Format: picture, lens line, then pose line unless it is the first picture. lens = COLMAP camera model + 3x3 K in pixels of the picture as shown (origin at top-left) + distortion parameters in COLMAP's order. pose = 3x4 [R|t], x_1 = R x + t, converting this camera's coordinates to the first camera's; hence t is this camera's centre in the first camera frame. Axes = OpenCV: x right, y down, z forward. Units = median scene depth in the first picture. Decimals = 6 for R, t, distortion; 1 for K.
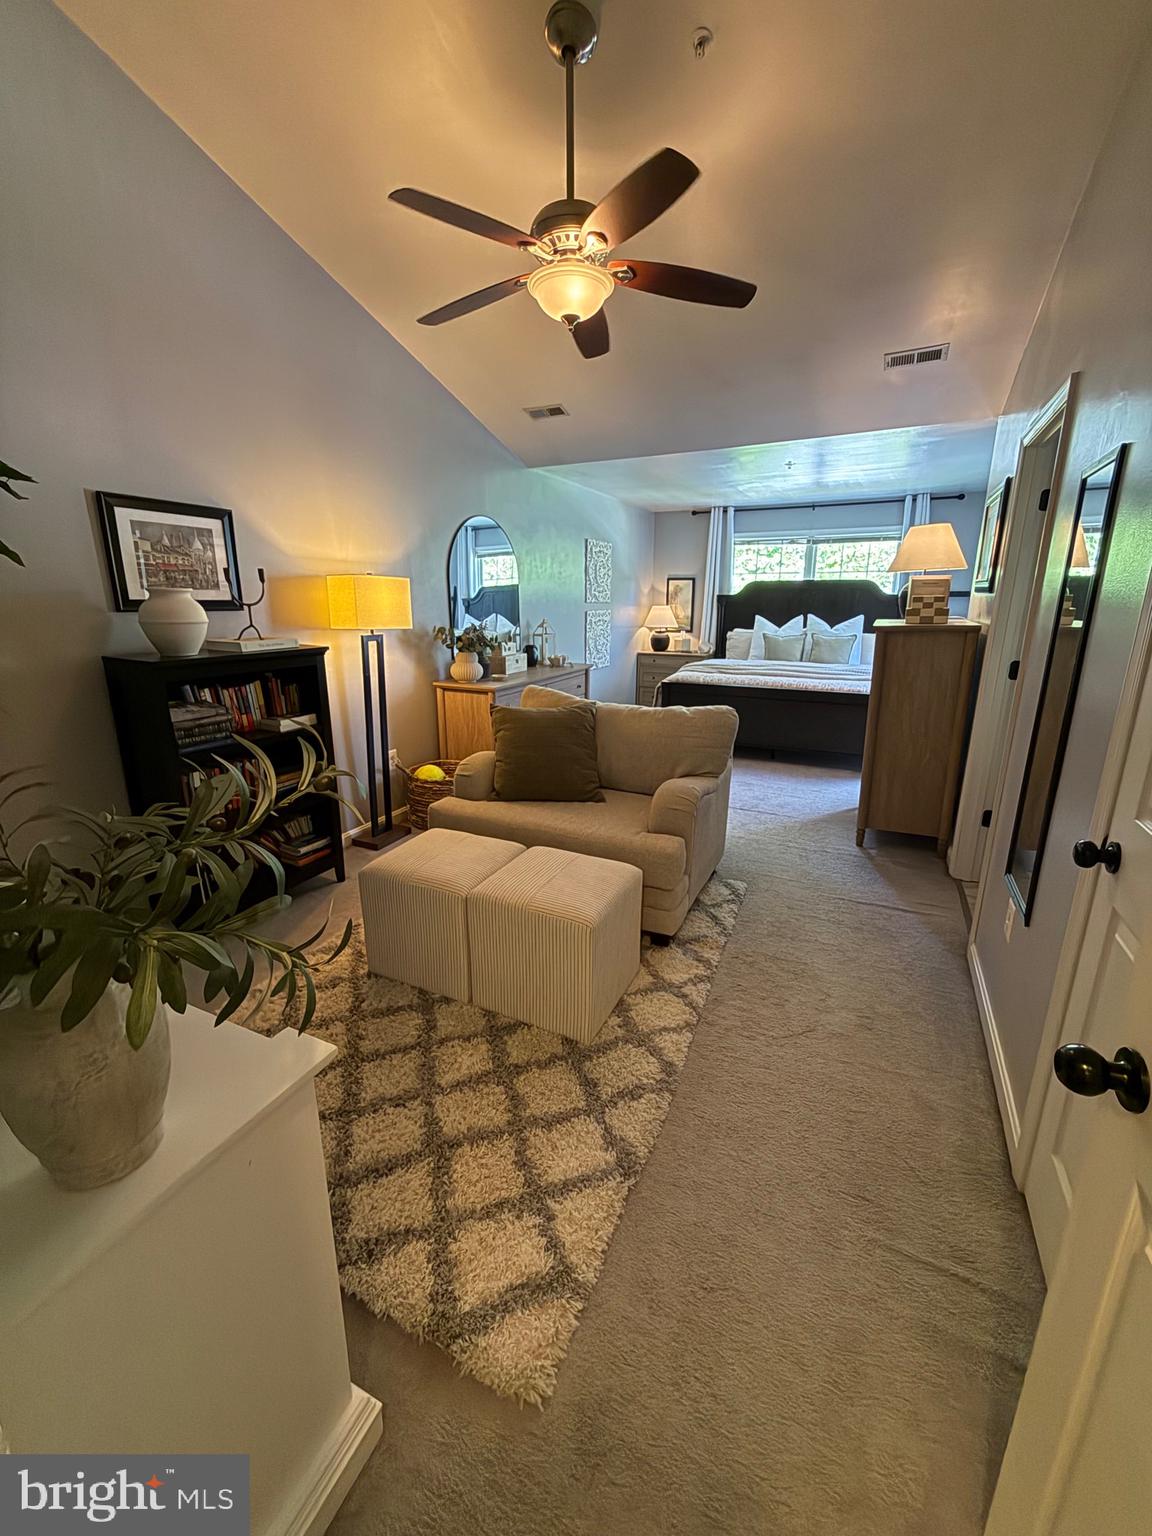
lens RADIAL K [[615.4, 0, 576.6], [0, 615.4, 760.3], [0, 0, 1]] dist [0.002468, 0.000137]
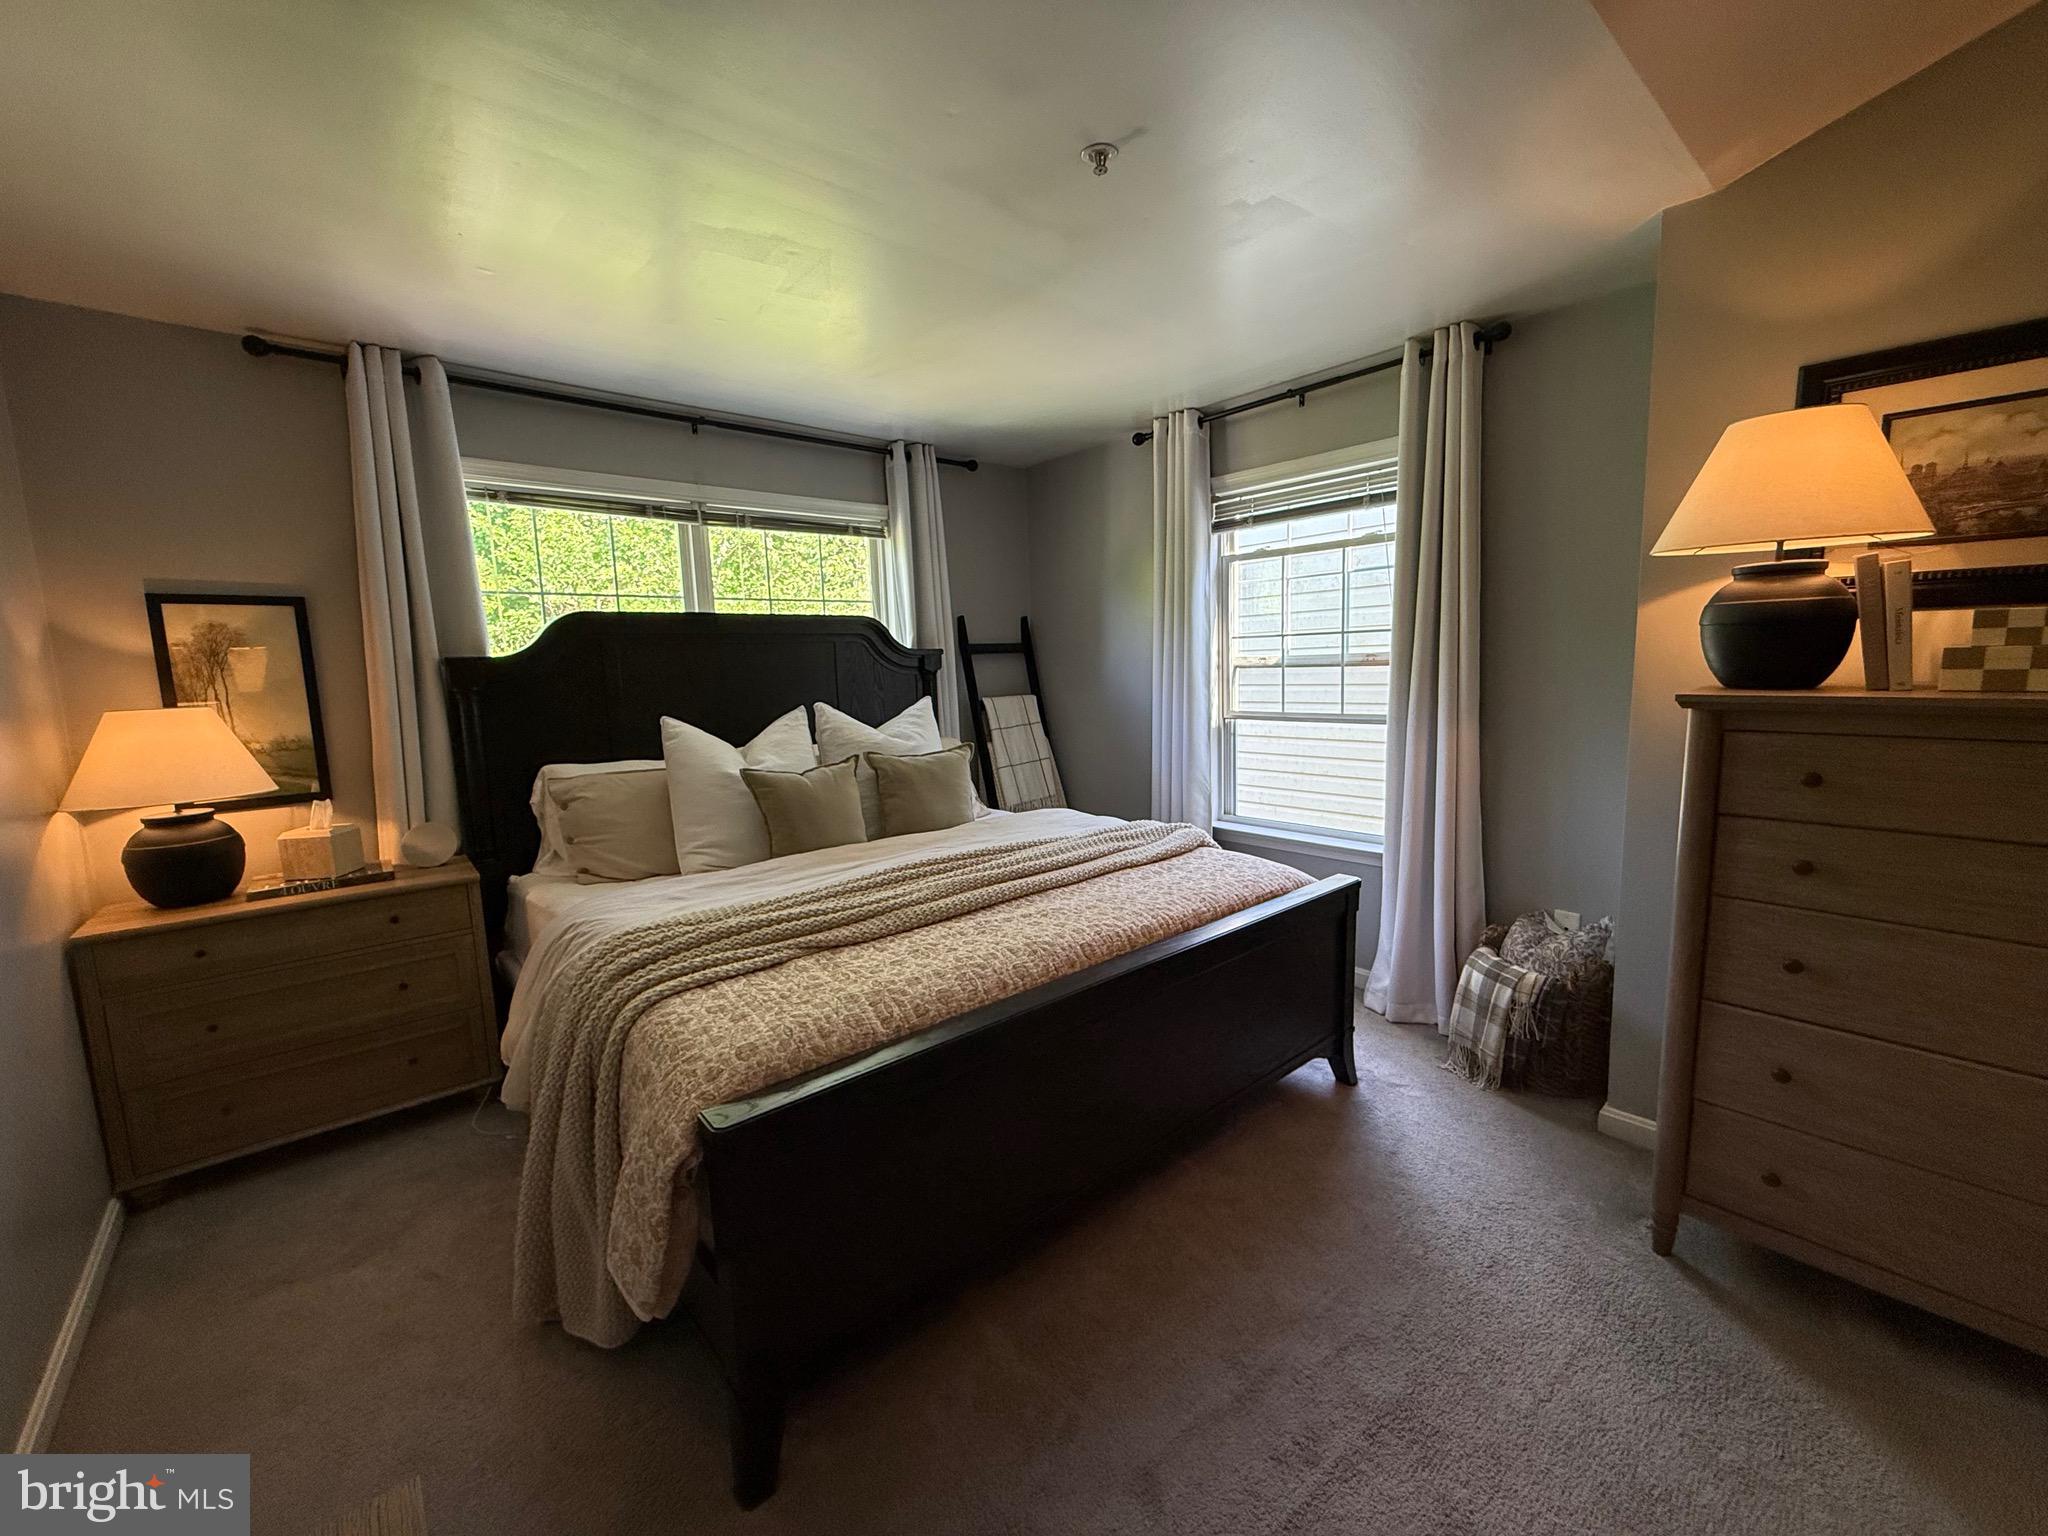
lens RADIAL K [[820.5, 0, 1020.7], [0, 820.5, 768.0], [0, 0, 1]] dist [0.002468, 0.000137]
pose [[0.388305, -0.131960, 0.912034, -0.046674], [0.265020, 0.963875, 0.026627, -0.385075], [-0.882600, 0.231368, 0.409250, 1.497388]]
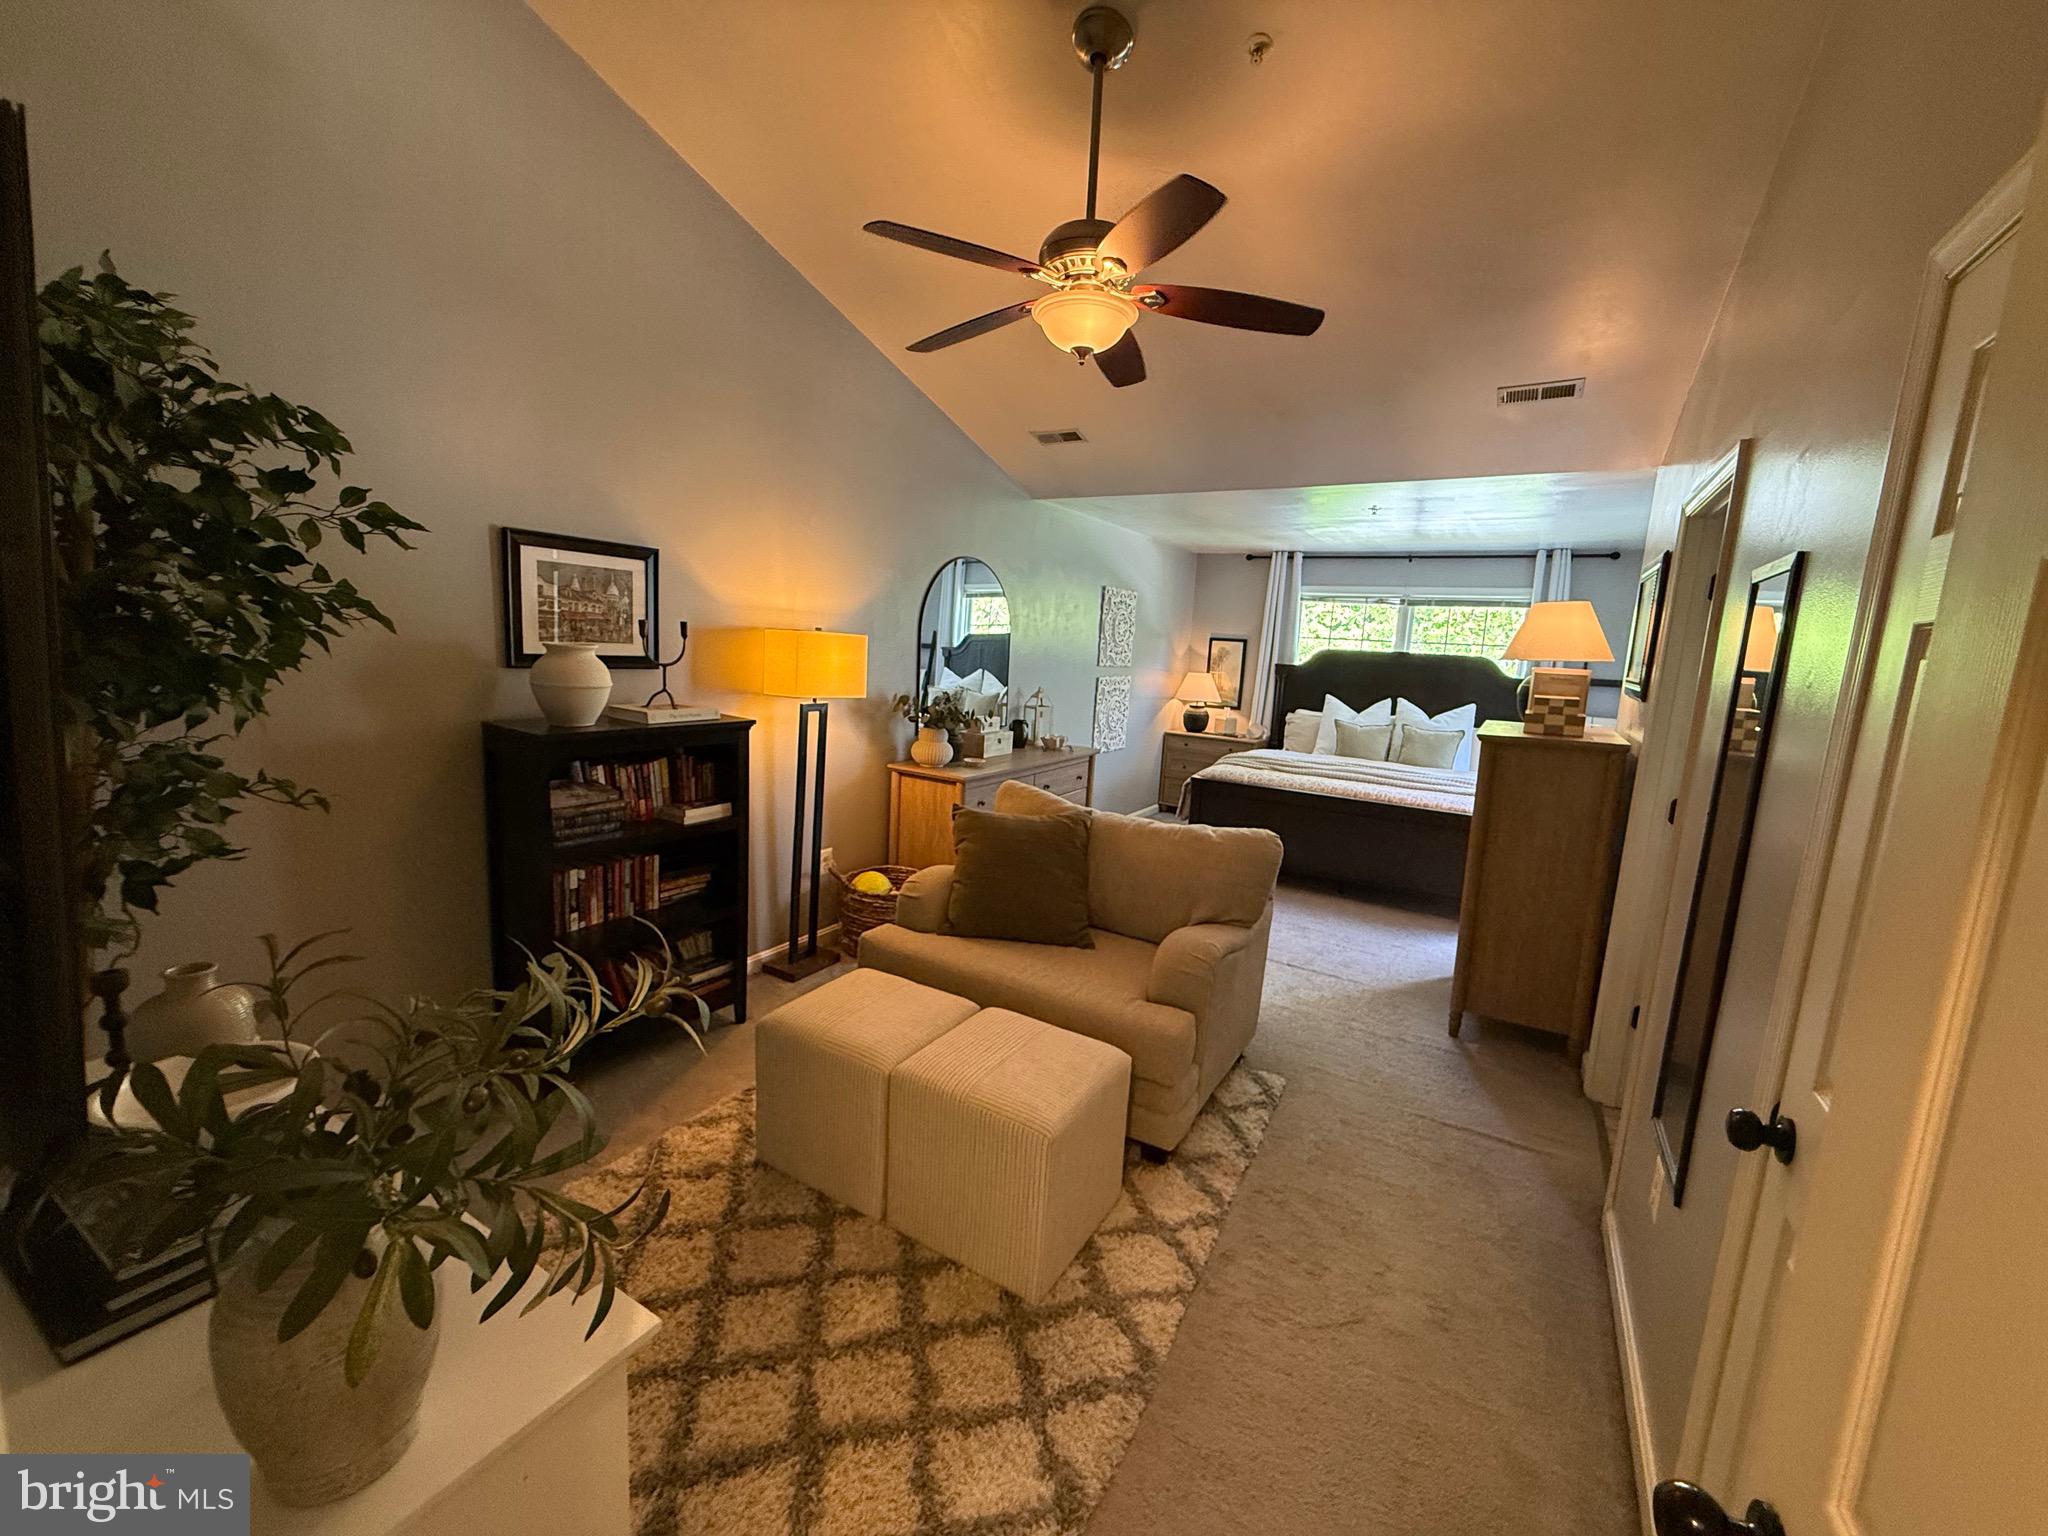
lens RADIAL K [[820.5, 0, 1020.7], [0, 820.5, 768.0], [0, 0, 1]] dist [0.002468, 0.000137]
pose [[0.994257, 0.067253, -0.083250, 0.025634], [-0.075636, 0.991902, -0.102025, -0.039914], [0.075714, 0.107736, 0.991292, -0.011435]]
